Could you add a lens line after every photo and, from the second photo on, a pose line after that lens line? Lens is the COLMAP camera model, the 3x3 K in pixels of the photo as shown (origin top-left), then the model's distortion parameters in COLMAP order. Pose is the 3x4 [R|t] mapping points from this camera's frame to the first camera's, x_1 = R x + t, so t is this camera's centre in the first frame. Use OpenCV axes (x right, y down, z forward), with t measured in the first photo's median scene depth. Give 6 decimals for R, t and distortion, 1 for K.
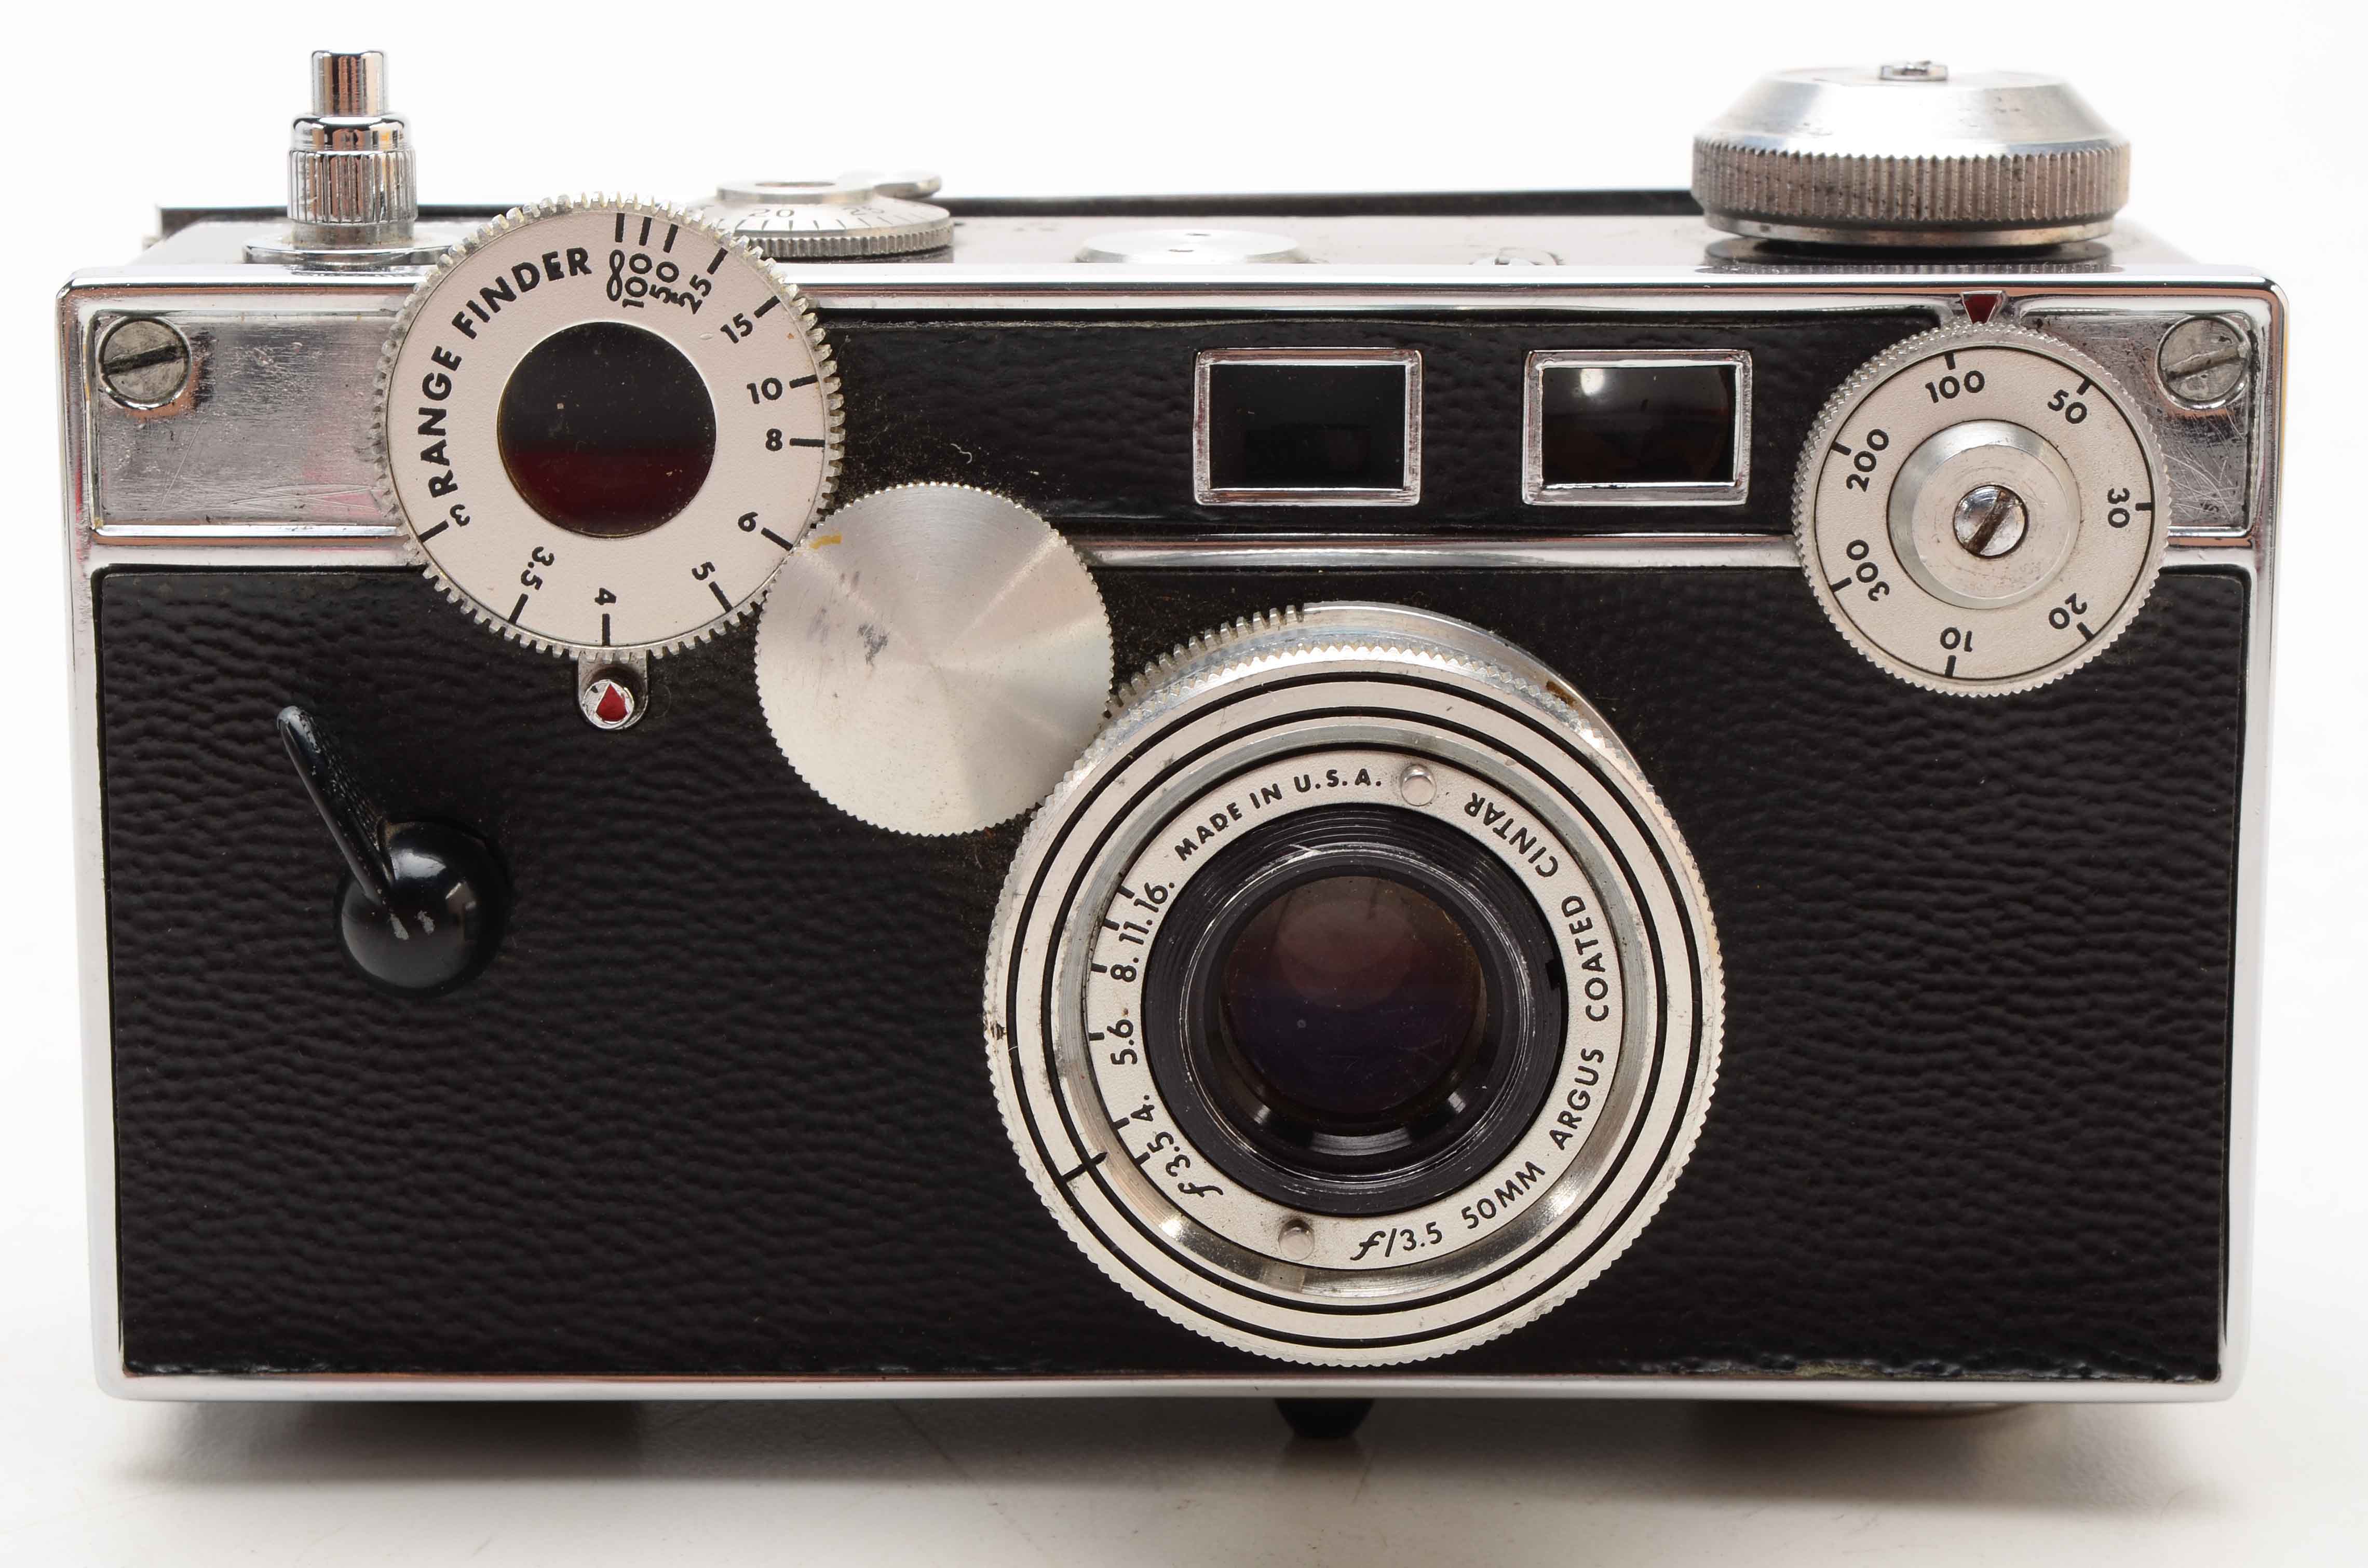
lens RADIAL K [[5508.1, 0, 1138.3], [0, 5508.1, 780.5], [0, 0, 1]] dist [0.073868, 0.251777]
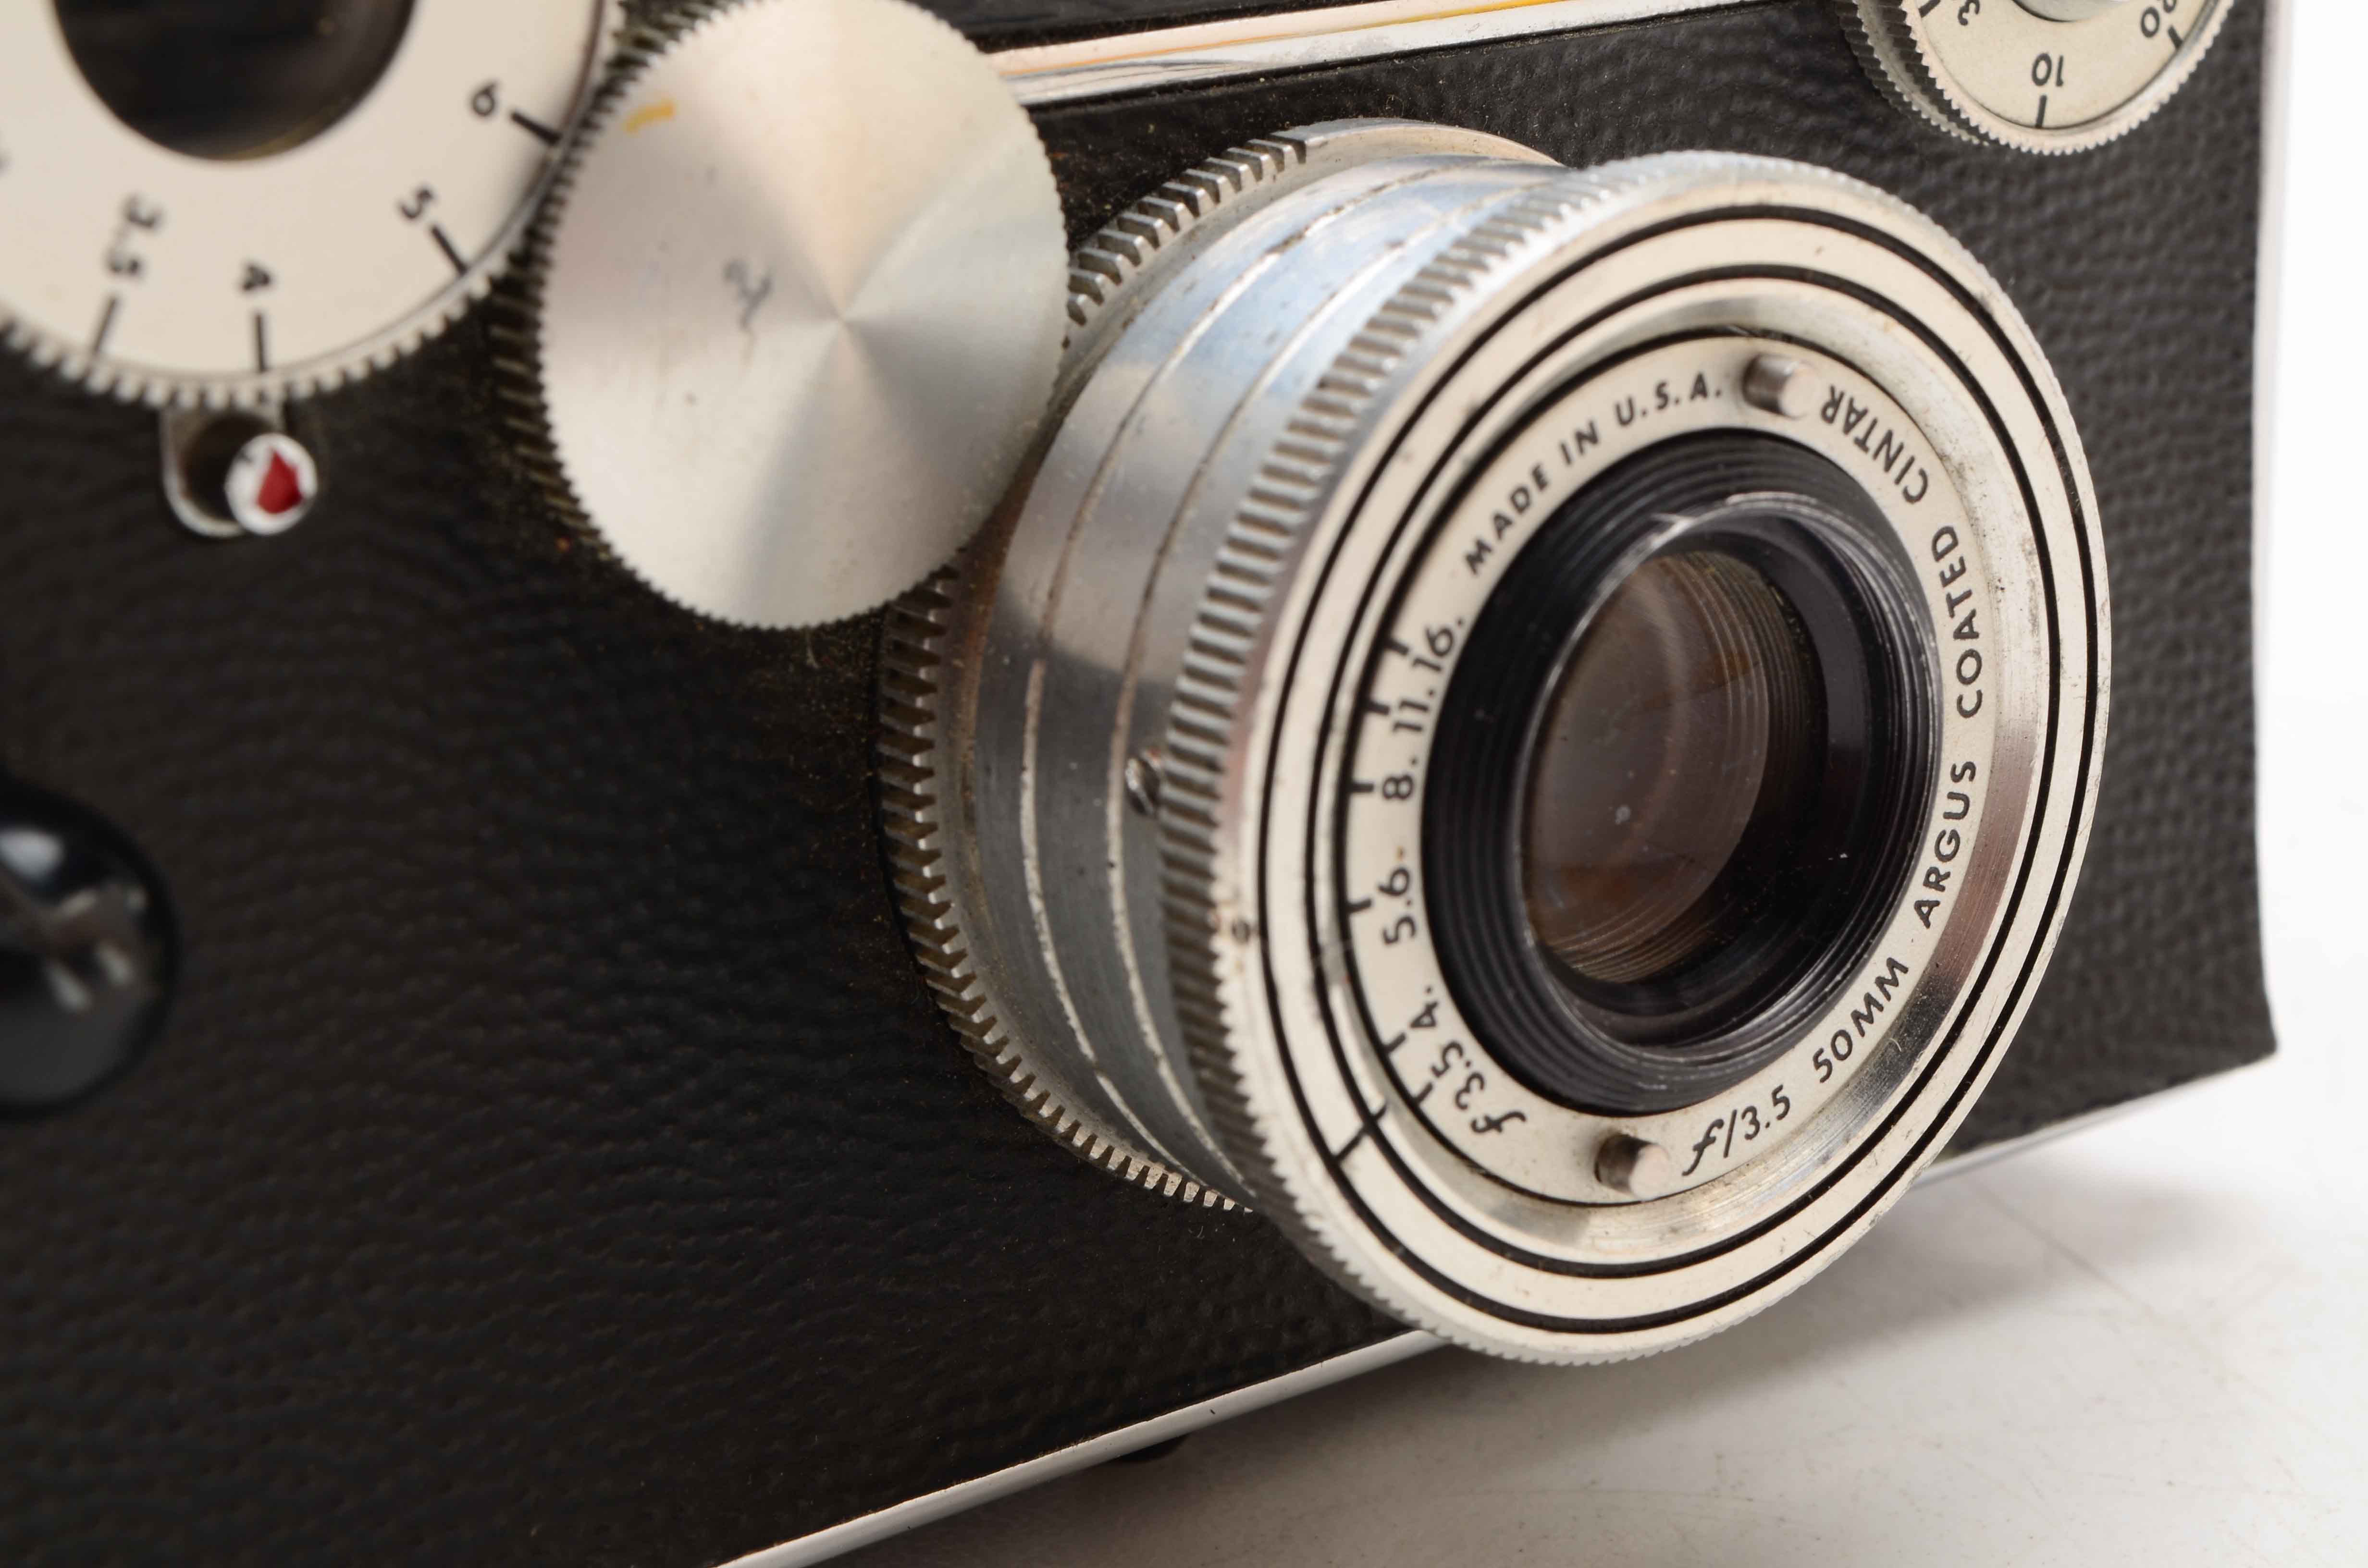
lens RADIAL K [[5112.8, 0, 1181.7], [0, 5112.8, 833.1], [0, 0, 1]] dist [0.022180, 0.278833]
pose [[0.784263, -0.199150, 0.587597, -0.324532], [0.145920, 0.979724, 0.137292, -0.035926], [-0.603024, -0.021931, 0.797421, 0.566796]]
